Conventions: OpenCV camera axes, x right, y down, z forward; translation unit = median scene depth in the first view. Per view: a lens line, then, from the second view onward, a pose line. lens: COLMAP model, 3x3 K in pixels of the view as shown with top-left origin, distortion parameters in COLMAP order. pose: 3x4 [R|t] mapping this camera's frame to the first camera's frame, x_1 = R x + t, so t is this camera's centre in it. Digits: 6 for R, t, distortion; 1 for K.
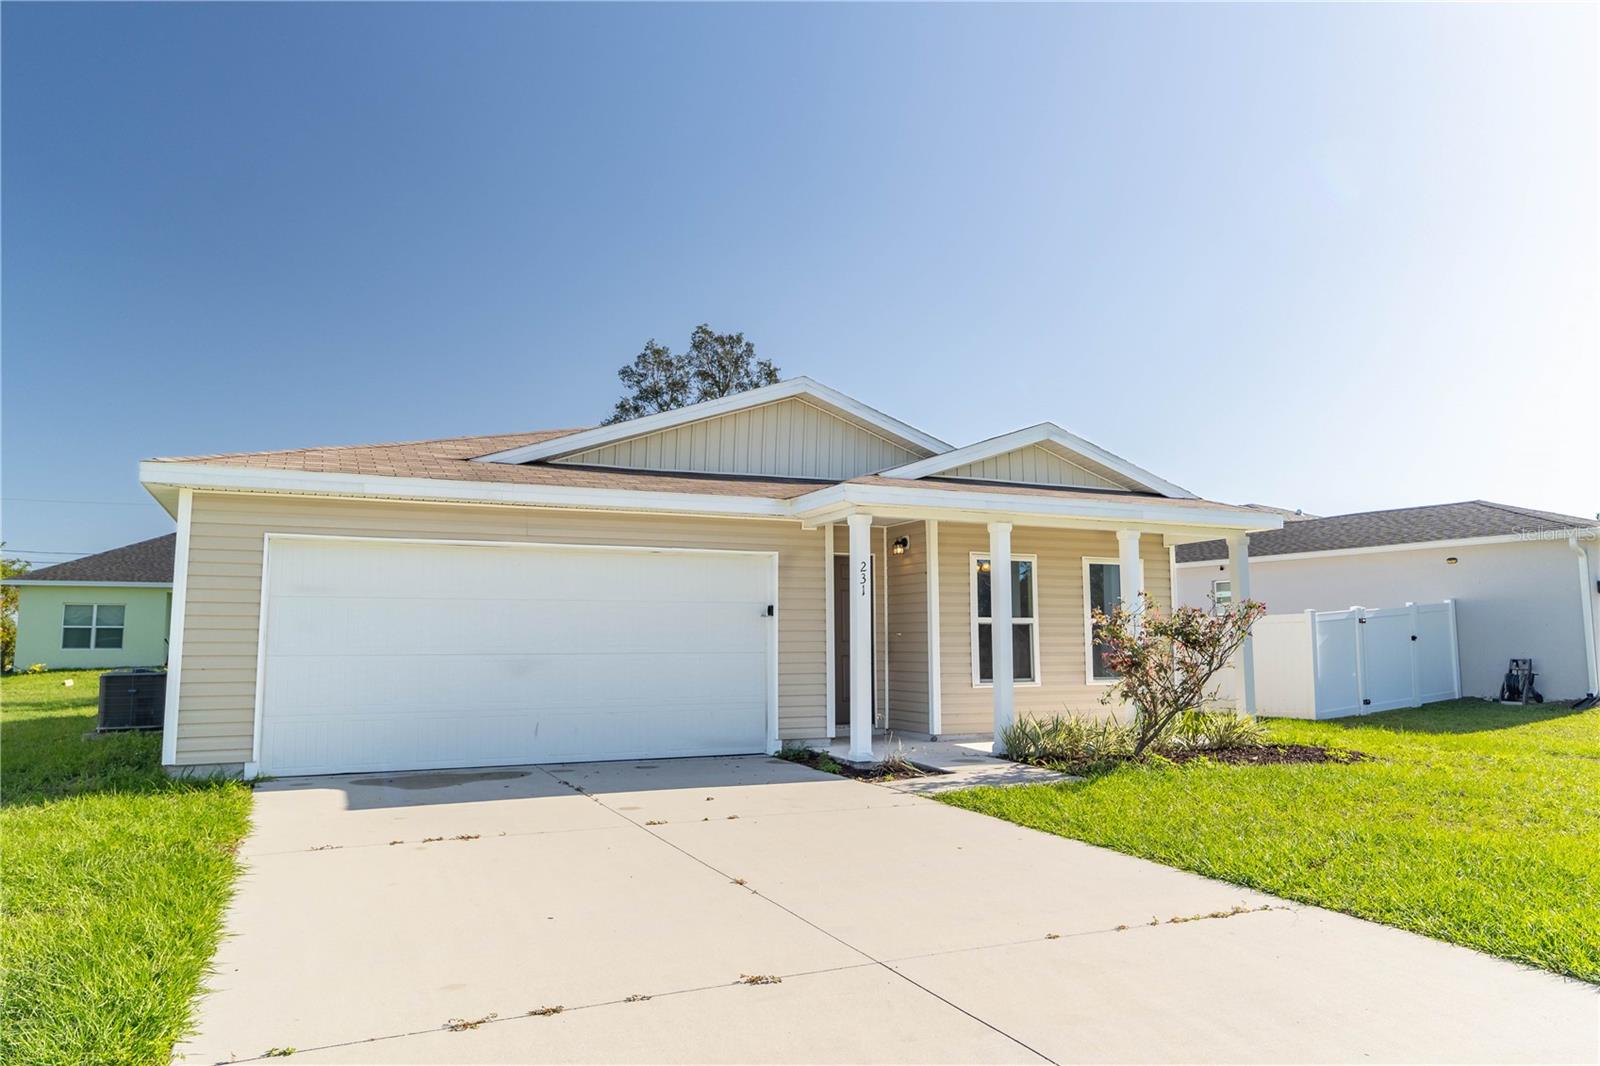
lens RADIAL K [[1077.8, 0, 800.0], [0, 1077.8, 533.0], [0, 0, 1]] dist [0.069220, -0.001123]
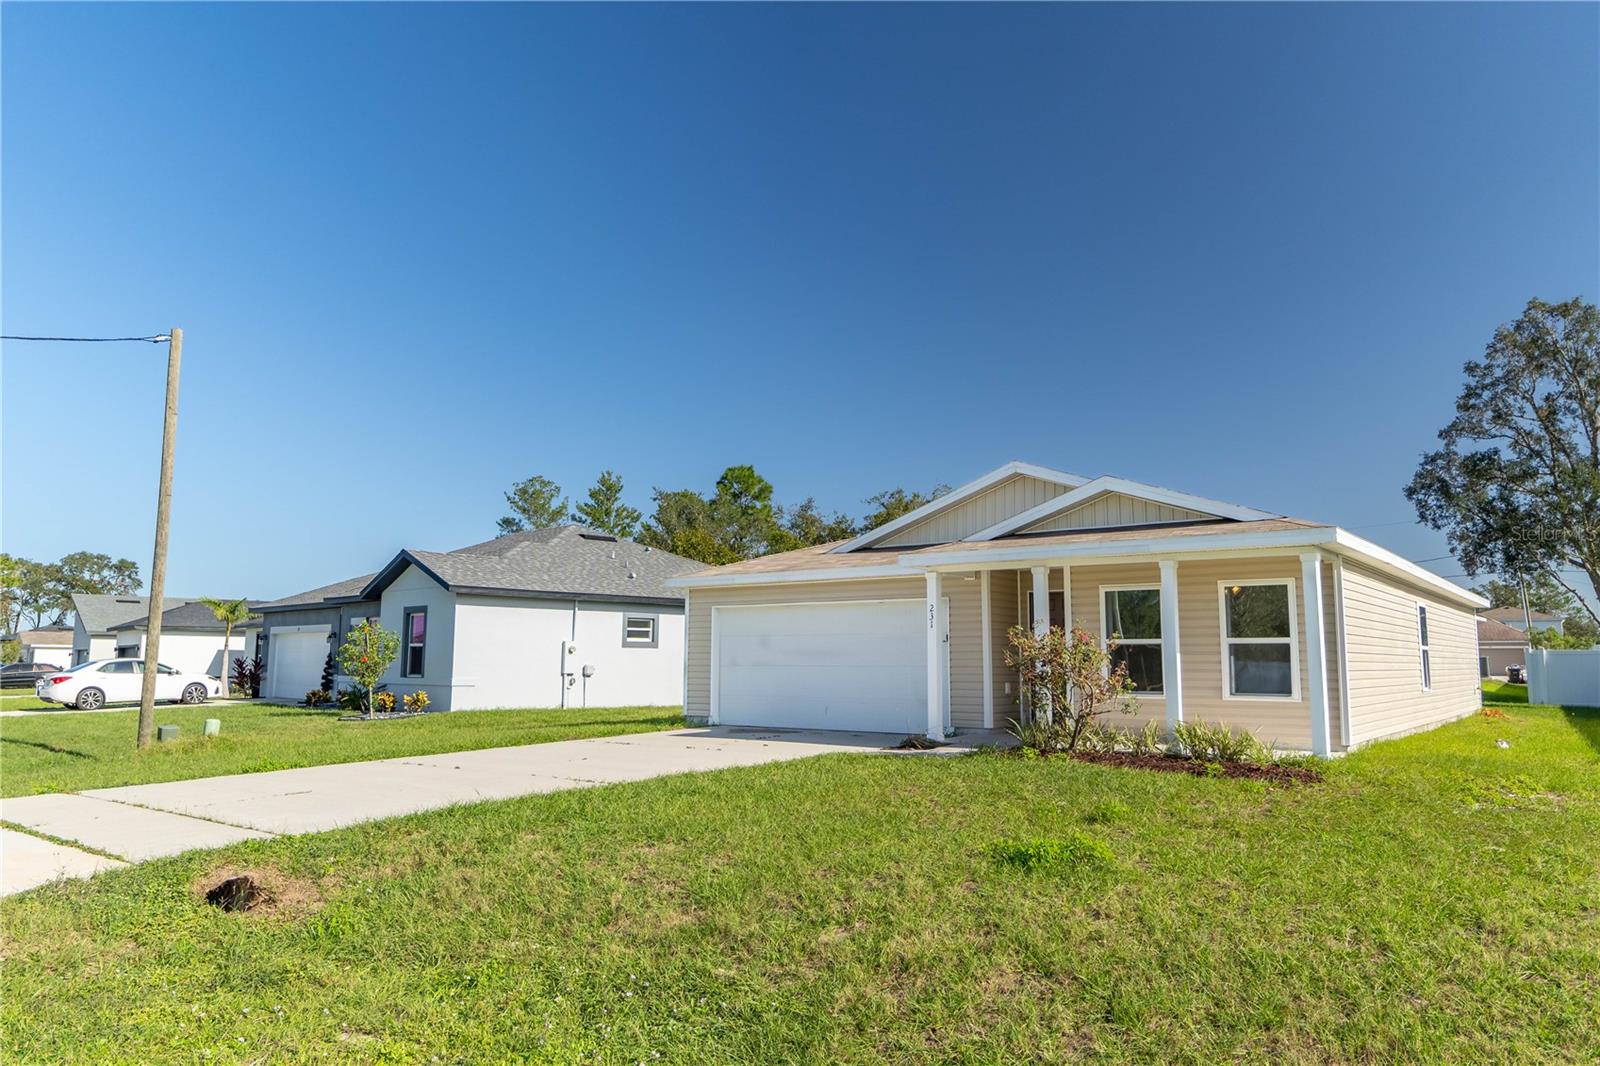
lens RADIAL K [[1093.2, 0, 800.0], [0, 1093.2, 533.0], [0, 0, 1]] dist [-0.000009, -0.000055]
pose [[0.487921, -0.100175, -0.867120, 1.051763], [0.086281, 0.994063, -0.066291, 0.011418], [0.868613, -0.042472, 0.493668, 0.107942]]
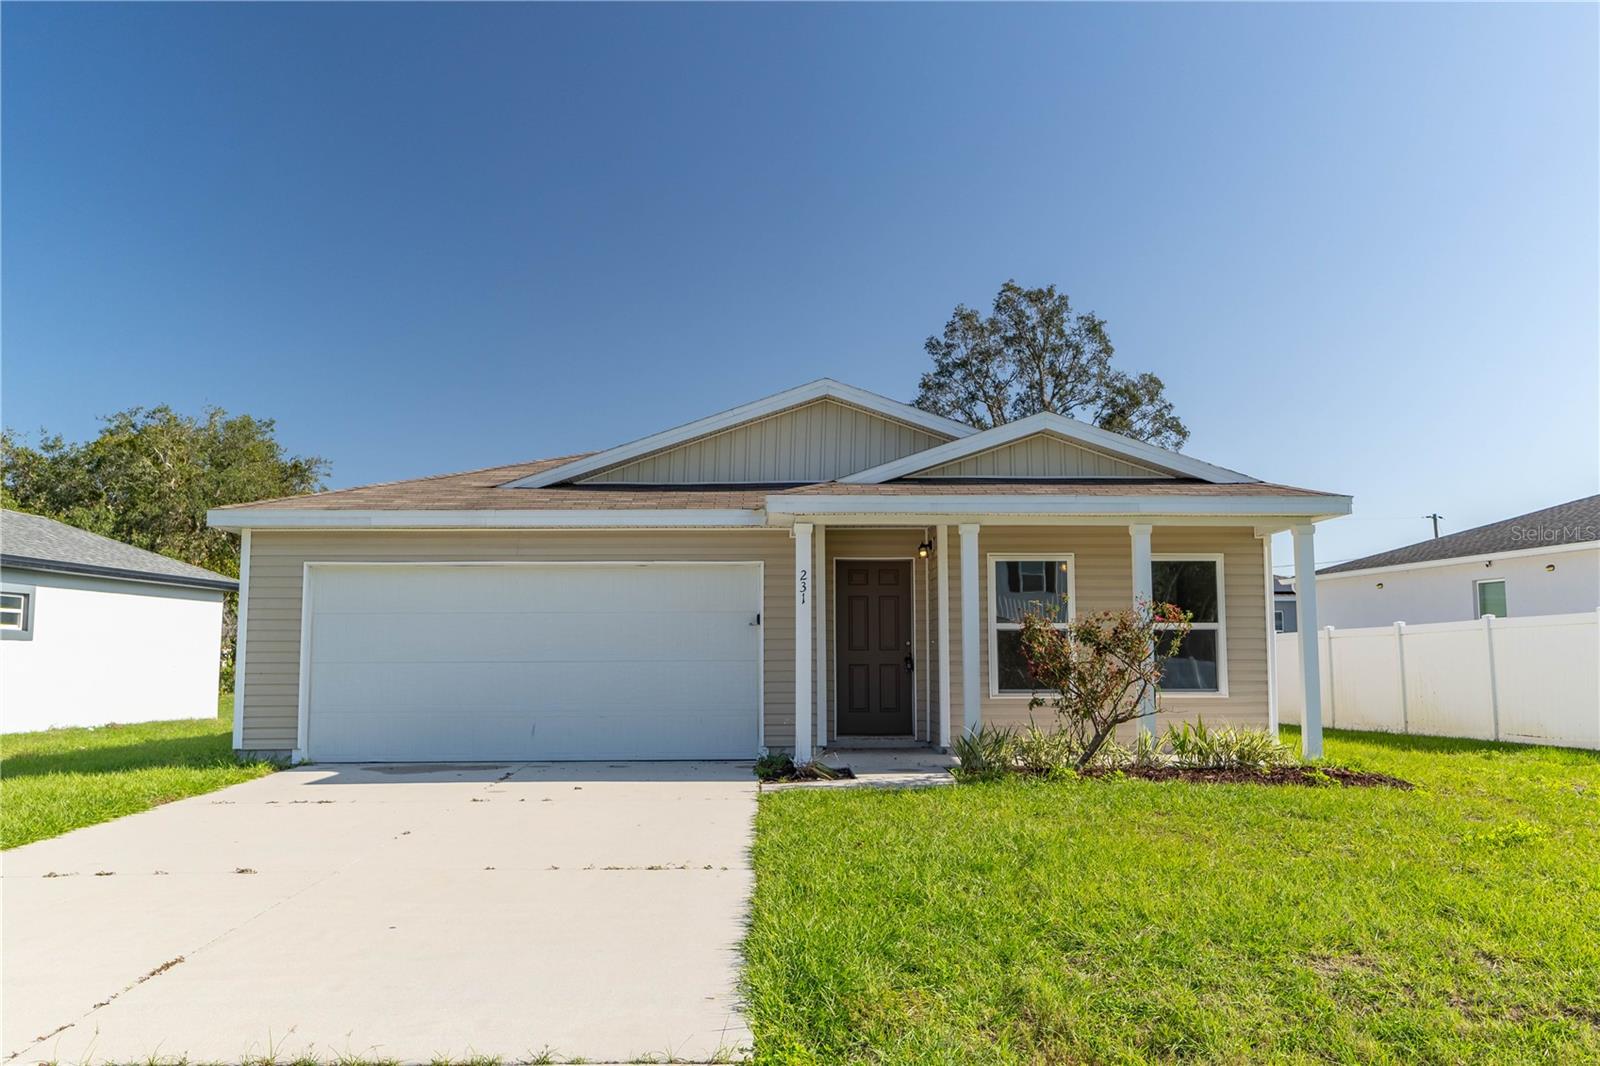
lens RADIAL K [[1323.0, 0, 792.7], [0, 1323.0, 560.0], [0, 0, 1]] dist [0.105687, -0.001228]
pose [[0.919928, -0.030904, -0.390867, 0.446231], [0.042948, 0.998833, 0.022108, -0.008827], [0.389727, -0.037125, 0.920182, -0.115696]]
